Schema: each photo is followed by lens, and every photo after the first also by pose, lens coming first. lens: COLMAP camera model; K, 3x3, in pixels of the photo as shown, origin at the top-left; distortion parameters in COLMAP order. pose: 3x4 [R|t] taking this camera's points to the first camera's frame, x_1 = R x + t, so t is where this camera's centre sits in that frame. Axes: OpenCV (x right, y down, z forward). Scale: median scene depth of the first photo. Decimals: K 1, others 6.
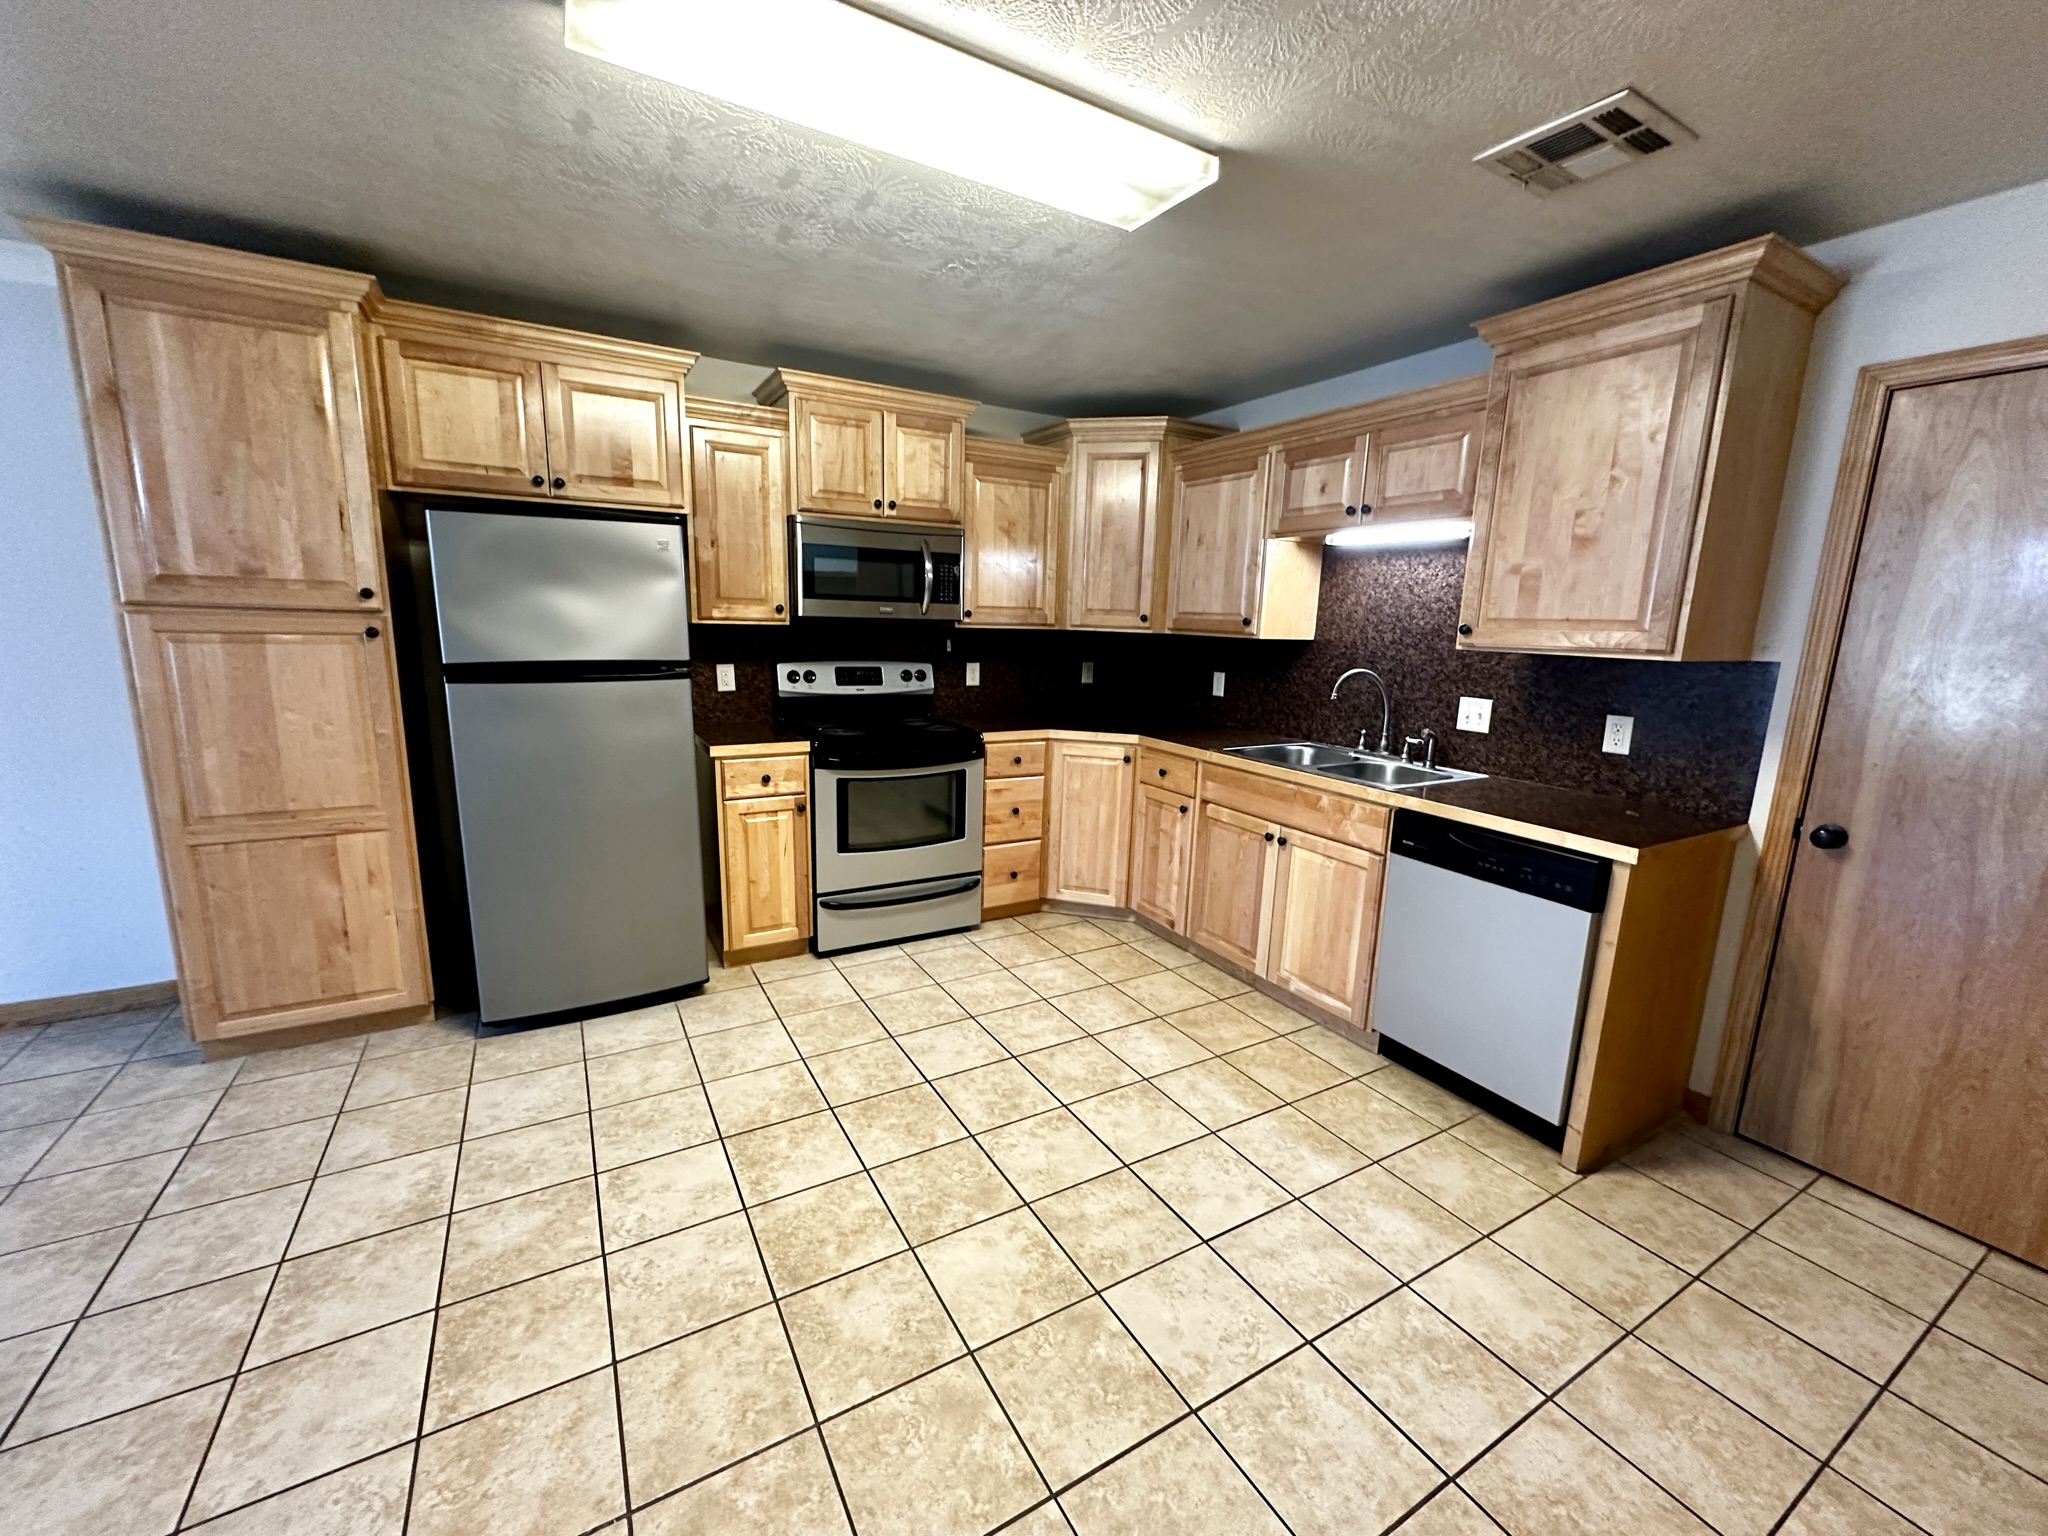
lens RADIAL K [[818.5, 0, 1022.6], [0, 818.5, 769.6], [0, 0, 1]] dist [-0.000924, -0.000229]
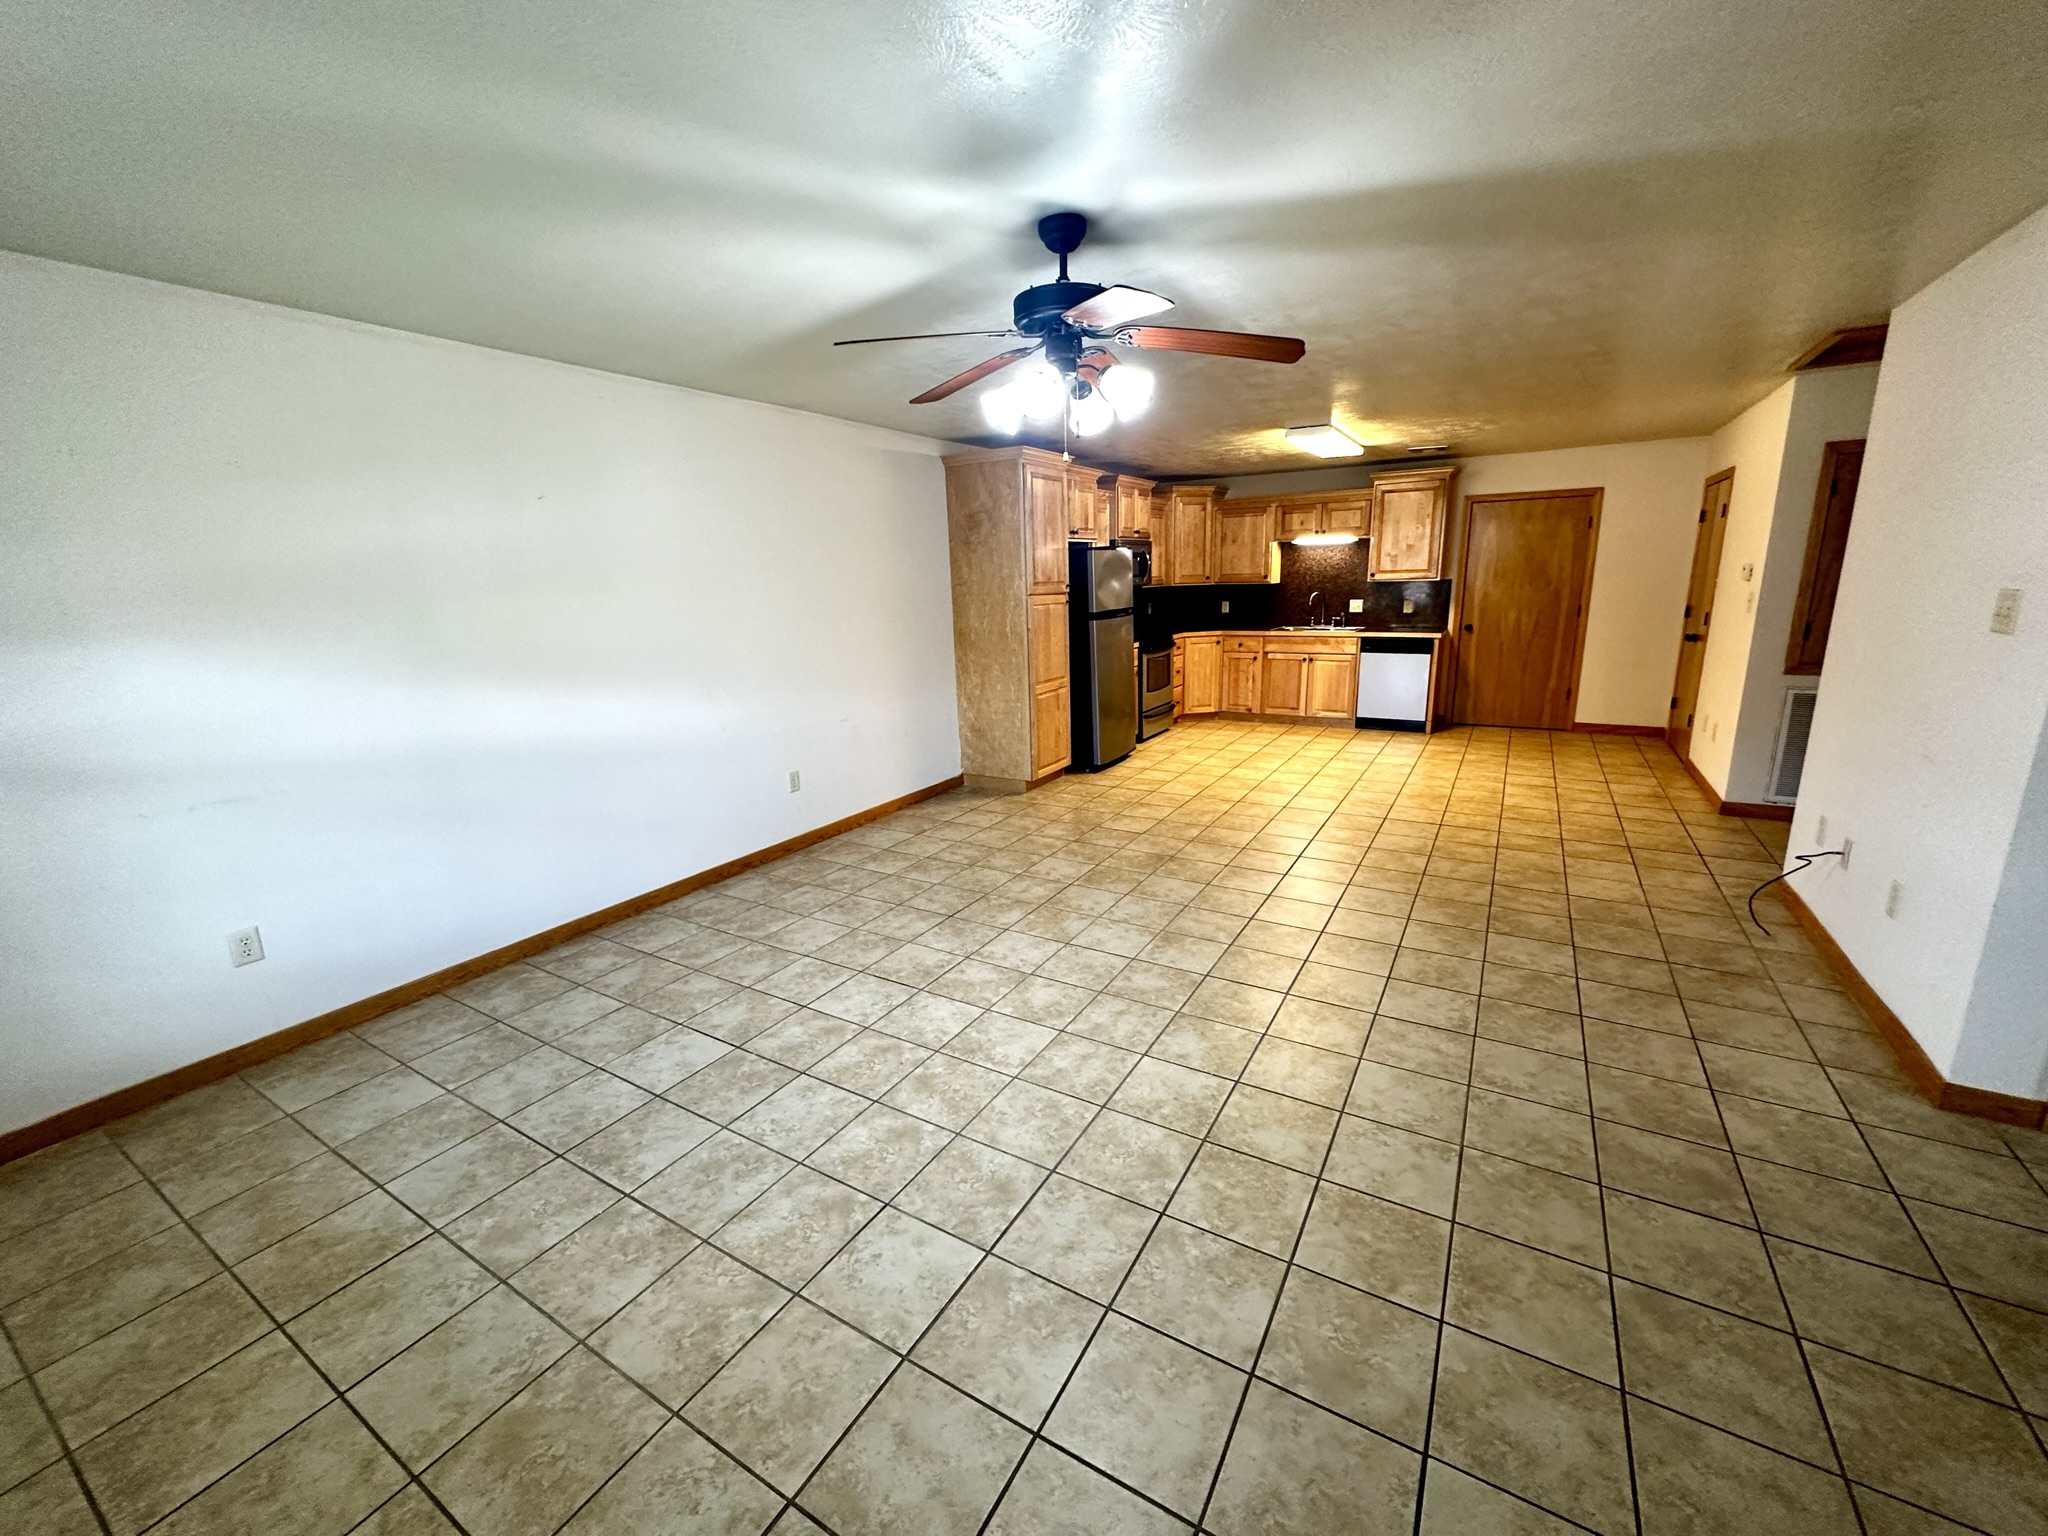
lens RADIAL K [[818.5, 0, 1024.3], [0, 818.5, 767.9], [0, 0, 1]] dist [-0.000924, -0.000229]
pose [[0.871953, -0.164895, 0.460986, -1.739586], [0.144406, 0.986307, 0.079659, 0.087163], [-0.467809, -0.002890, 0.883825, -0.885538]]
